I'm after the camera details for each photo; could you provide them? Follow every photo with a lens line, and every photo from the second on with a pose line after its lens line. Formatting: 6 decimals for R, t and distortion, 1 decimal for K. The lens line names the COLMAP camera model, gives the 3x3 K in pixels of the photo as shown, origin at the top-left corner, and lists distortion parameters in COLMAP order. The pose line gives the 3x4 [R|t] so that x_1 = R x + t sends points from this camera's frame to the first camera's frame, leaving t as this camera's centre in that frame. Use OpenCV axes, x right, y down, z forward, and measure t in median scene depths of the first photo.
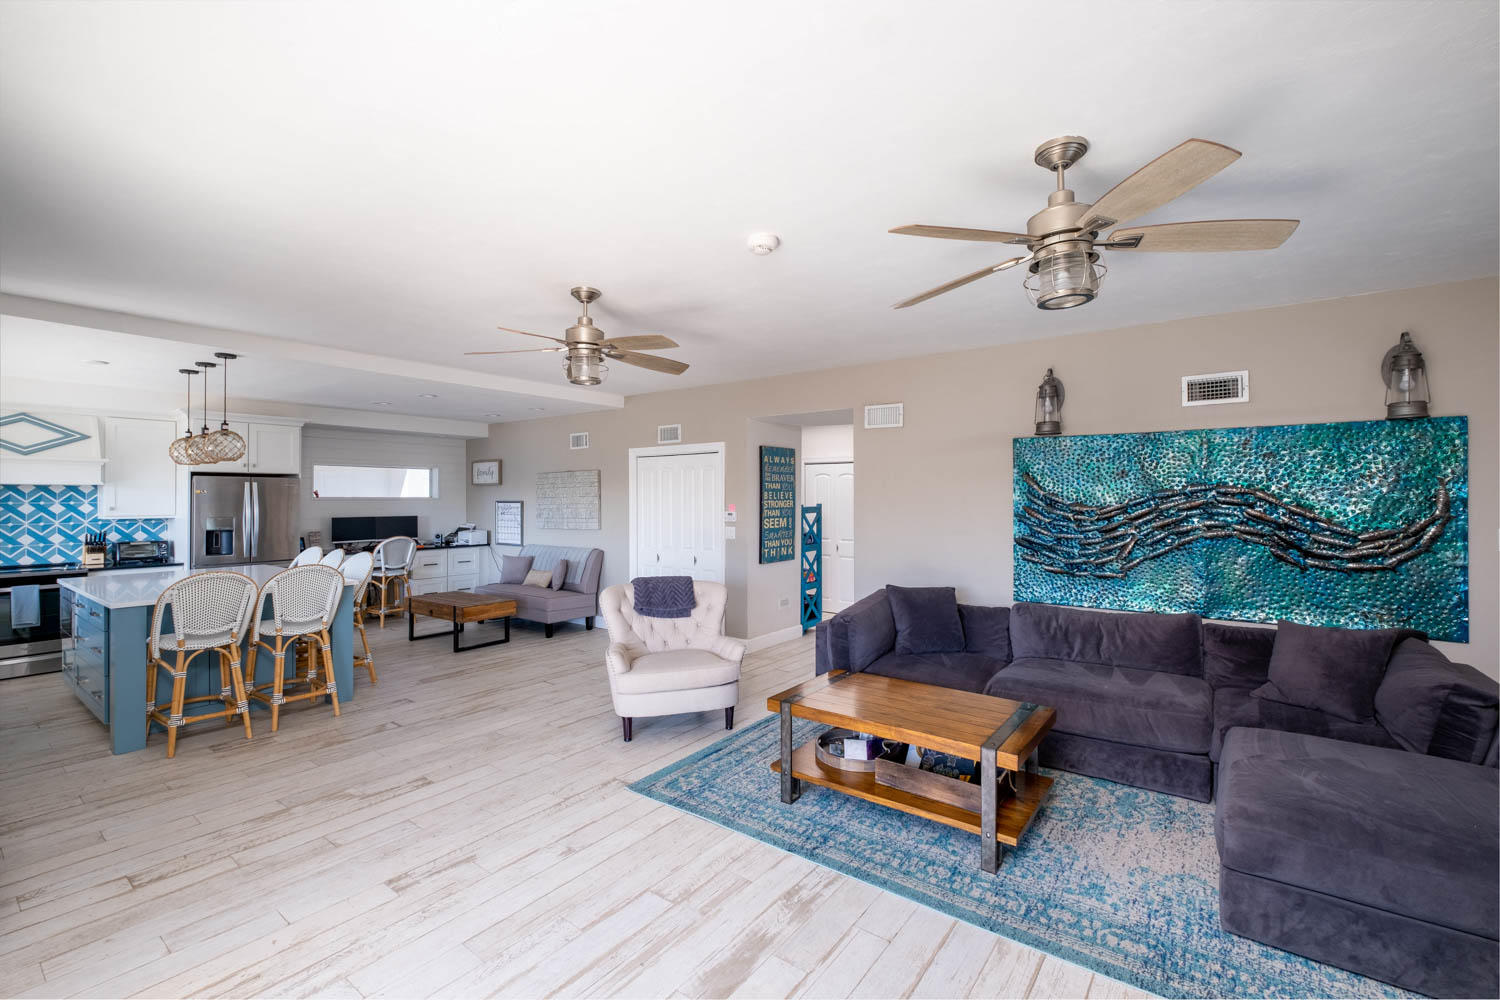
lens RADIAL K [[649.6, 0, 753.9], [0, 649.6, 493.8], [0, 0, 1]] dist [0.002441, -0.004725]
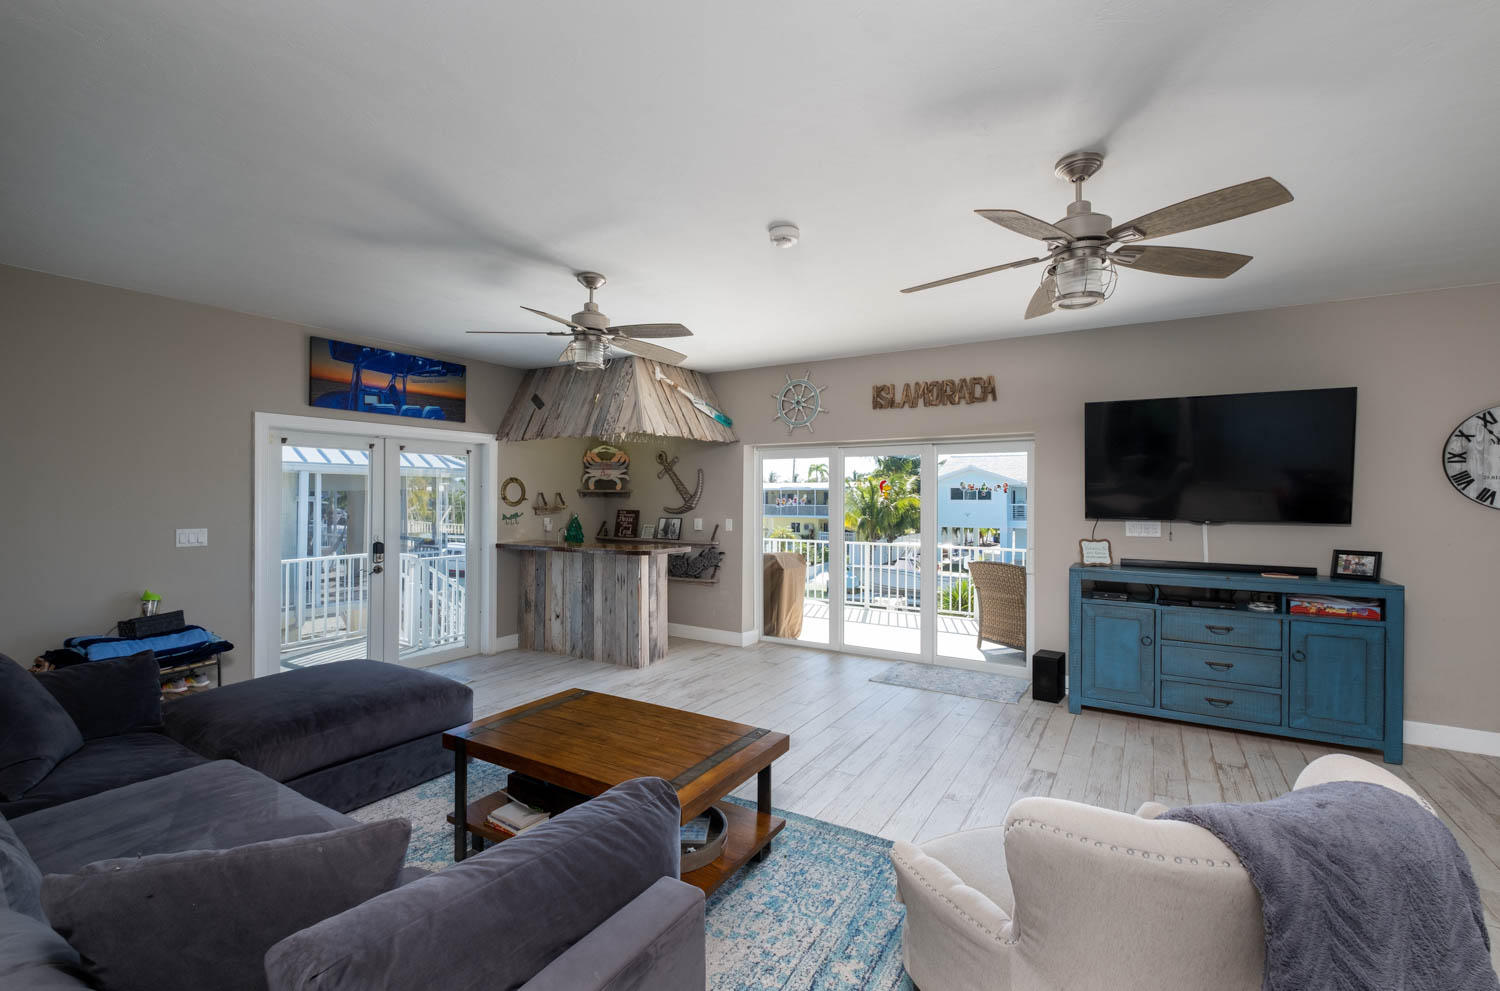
lens RADIAL K [[649.6, 0, 752.9], [0, 649.6, 492.2], [0, 0, 1]] dist [0.002441, -0.004725]
pose [[-0.995532, -0.001807, -0.094408, 0.096208], [-0.000887, 0.999952, -0.009786, 0.018862], [0.094421, -0.009658, -0.995485, 1.224377]]
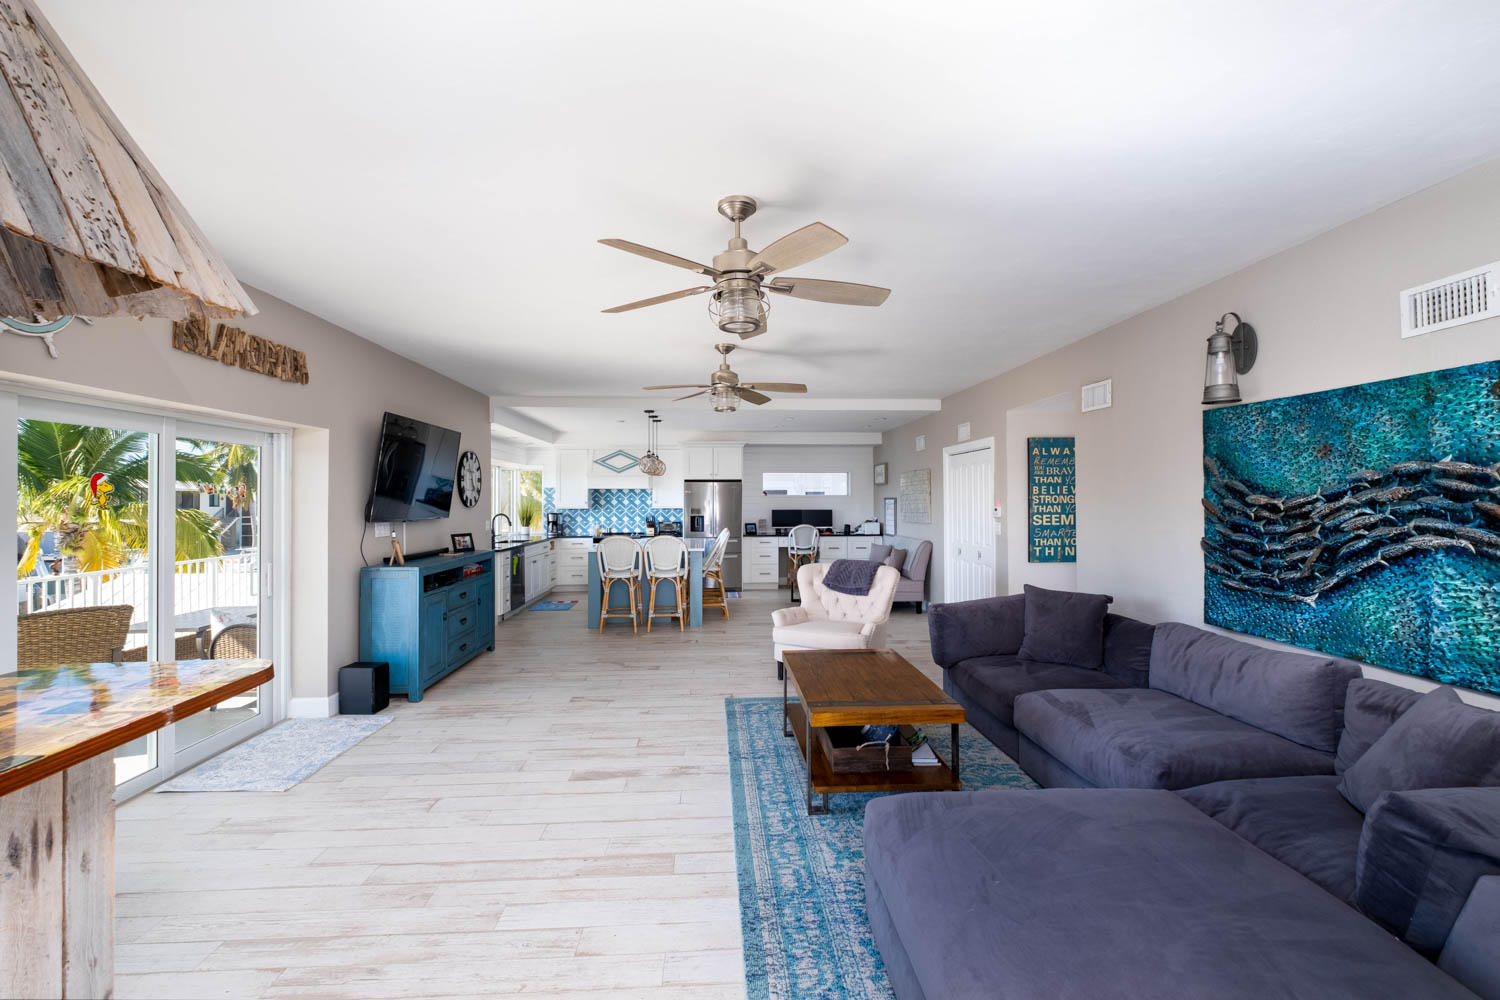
lens RADIAL K [[649.6, 0, 748.1], [0, 649.6, 500.4], [0, 0, 1]] dist [0.002441, -0.004725]
pose [[0.641253, 0.000381, -0.767330, 0.645813], [0.006677, 0.999959, 0.006076, 0.012048], [0.767301, -0.009020, 0.641224, 0.101868]]
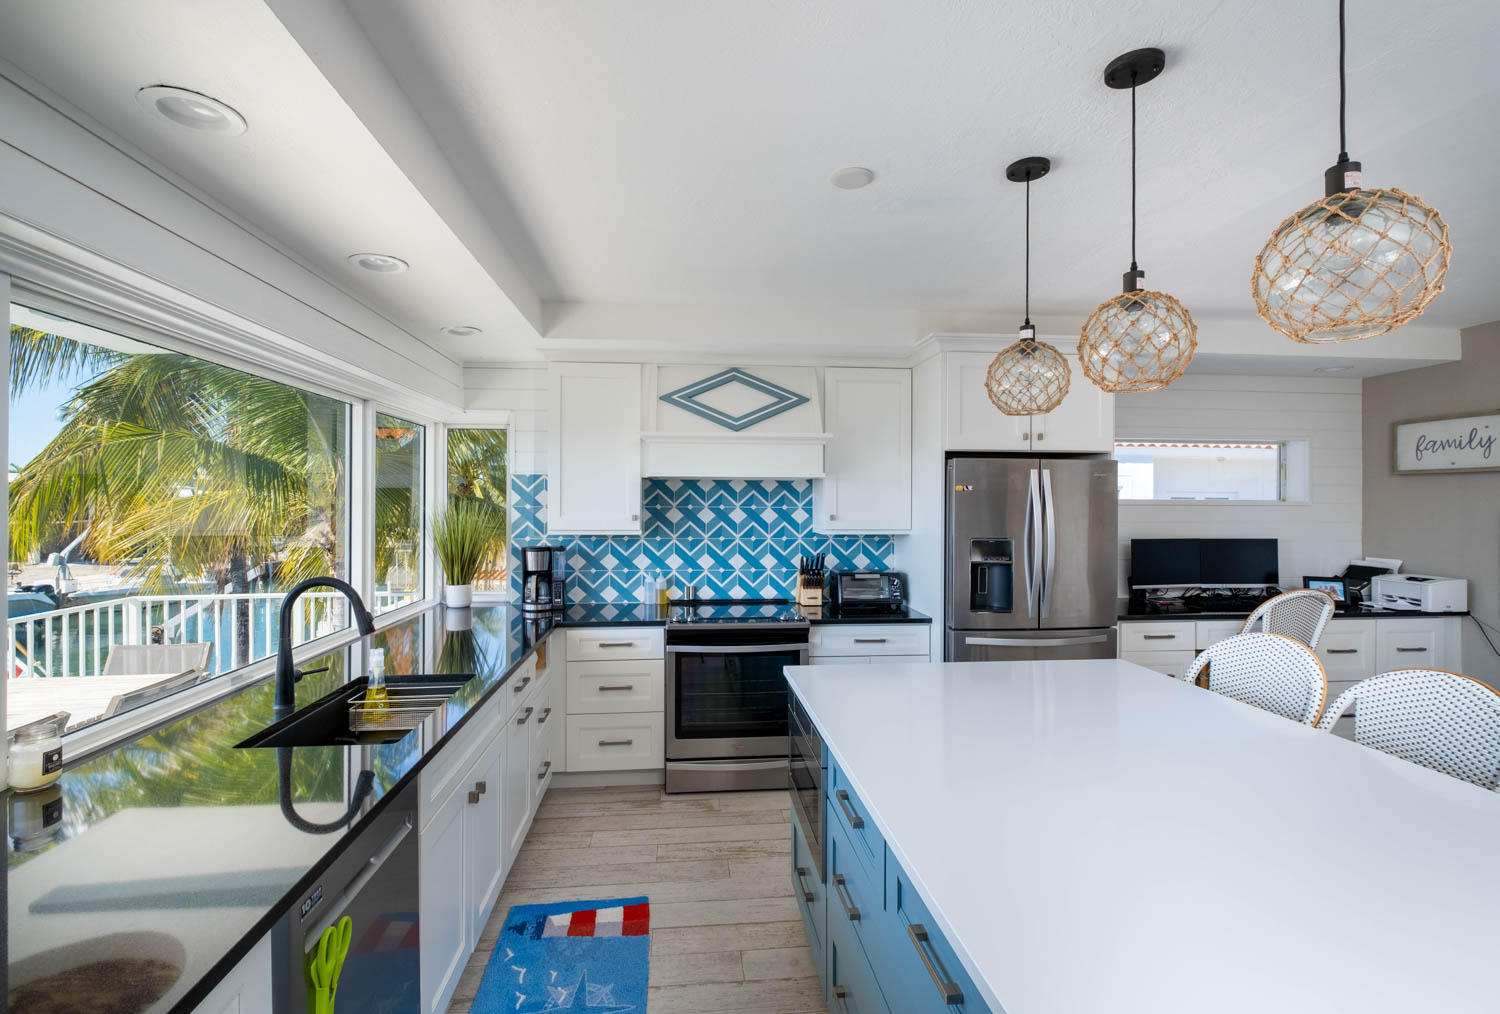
lens RADIAL K [[656.5, 0, 735.2], [0, 656.5, 500.8], [0, 0, 1]] dist [-0.000080, -0.000987]
pose [[0.665939, 0.002802, -0.746001, -0.768028], [-0.000956, 0.999995, 0.002902, 0.007428], [0.746006, -0.001220, 0.665939, 0.676297]]
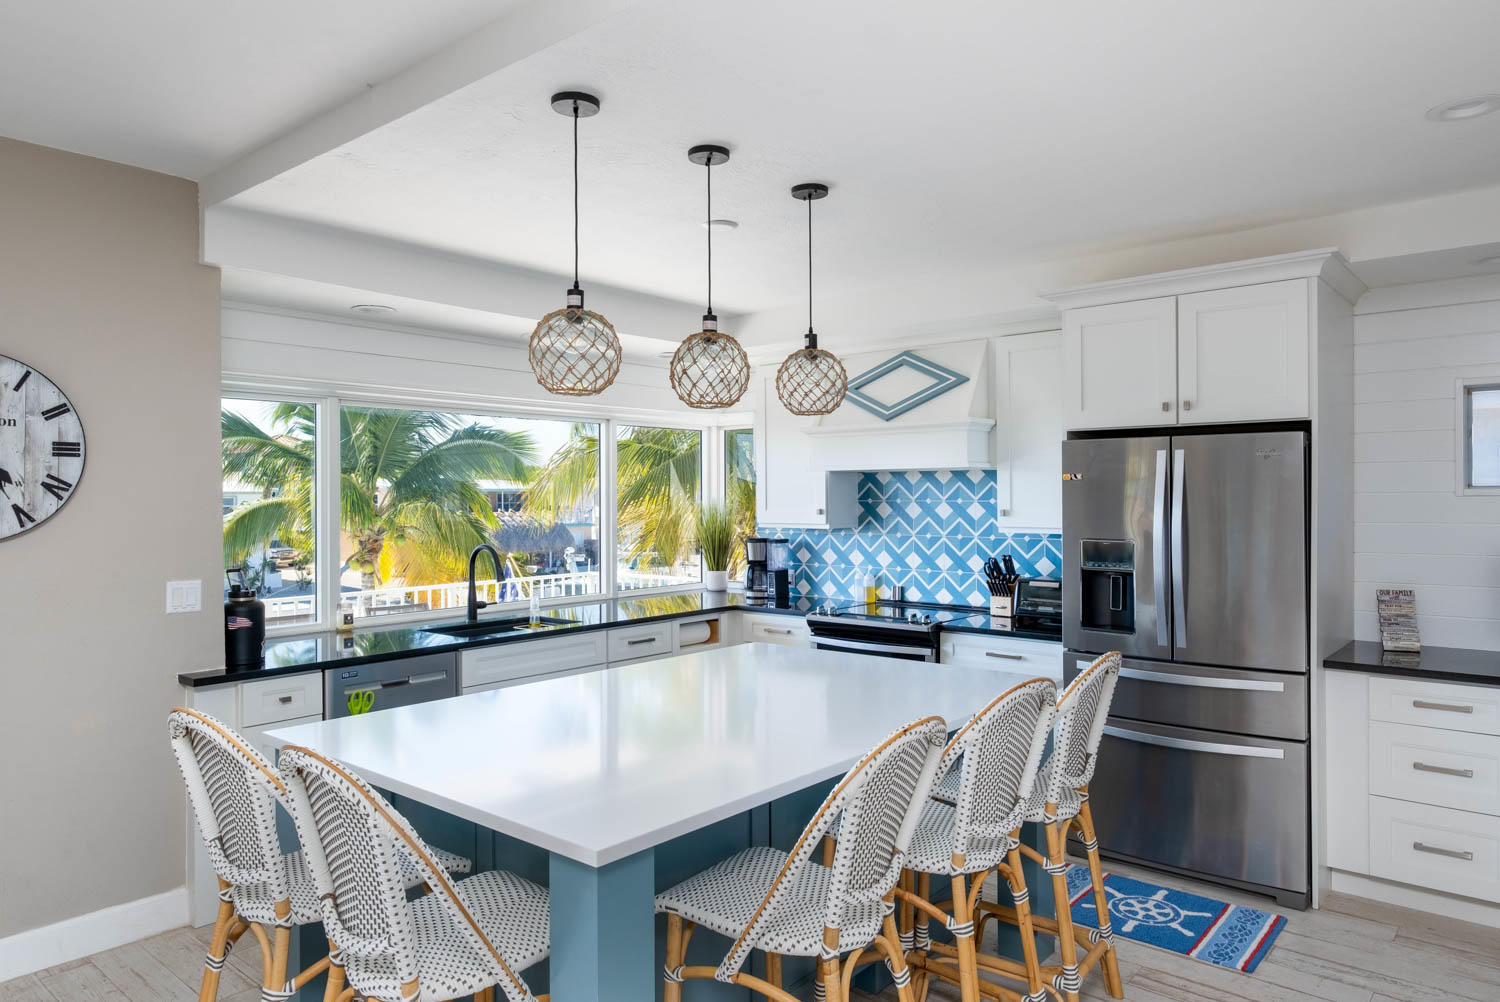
lens RADIAL K [[958.9, 0, 761.4], [0, 958.9, 493.9], [0, 0, 1]] dist [0.001658, 0.000436]
pose [[-0.063049, 0.001587, -0.998009, -0.276242], [0.012244, 0.999925, 0.000816, 0.006457], [0.997935, -0.012168, -0.063064, 1.107143]]
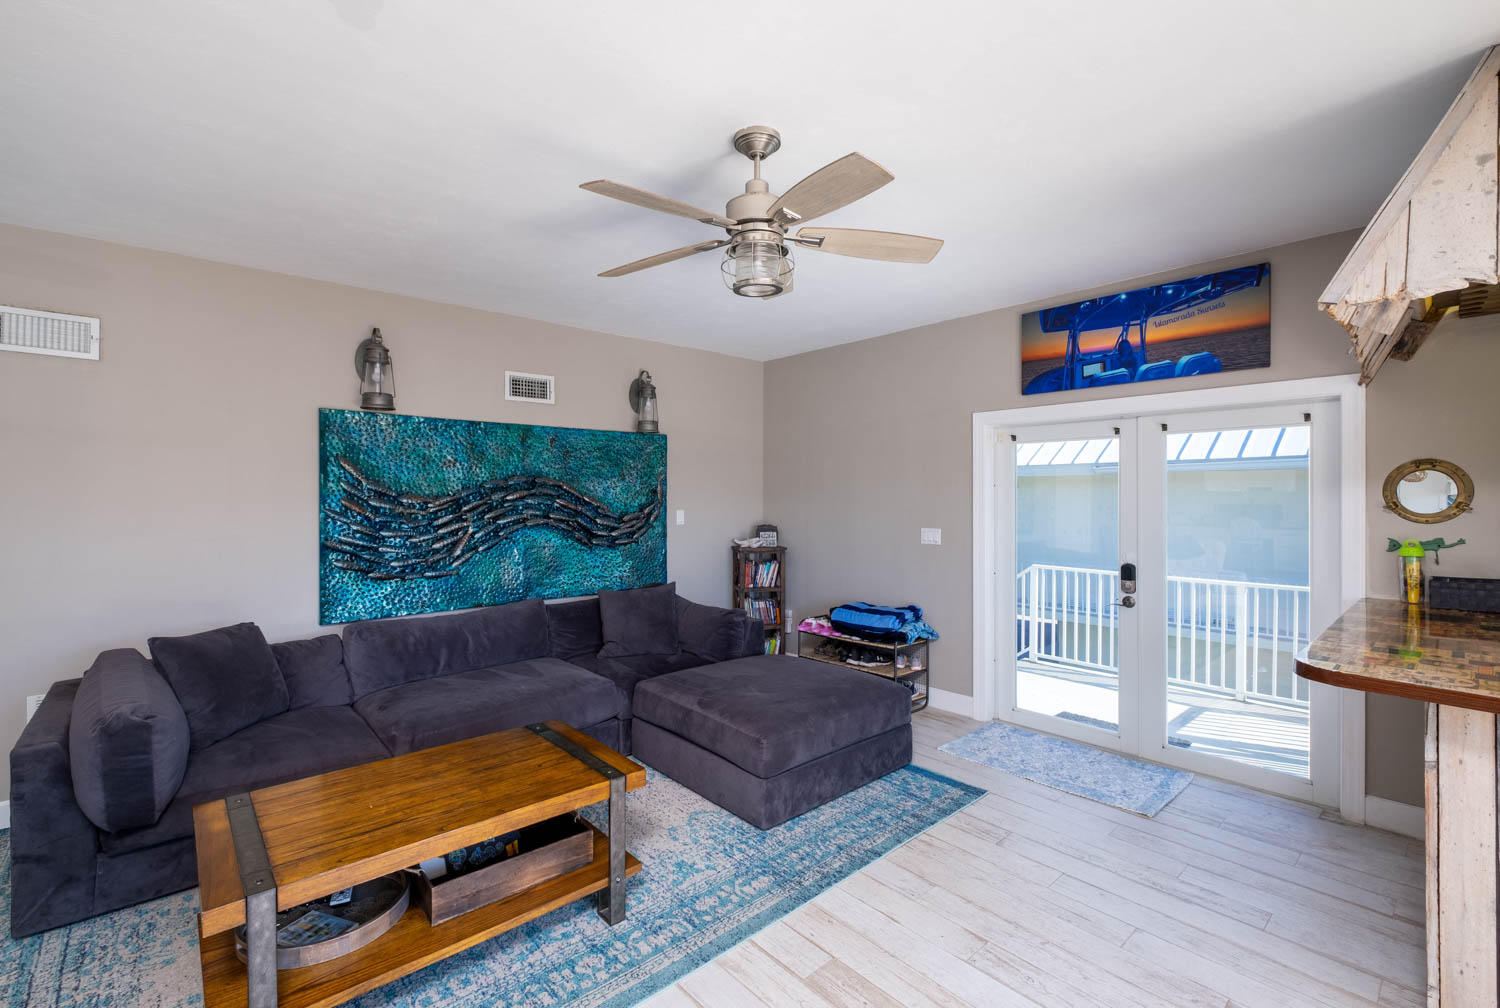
lens RADIAL K [[656.5, 0, 752.3], [0, 656.5, 499.3], [0, 0, 1]] dist [-0.000080, -0.000987]
pose [[0.196570, -0.004039, 0.980481, -0.242522], [-0.005083, 0.999974, 0.005138, 0.013239], [-0.980477, -0.005994, 0.196544, 0.363747]]
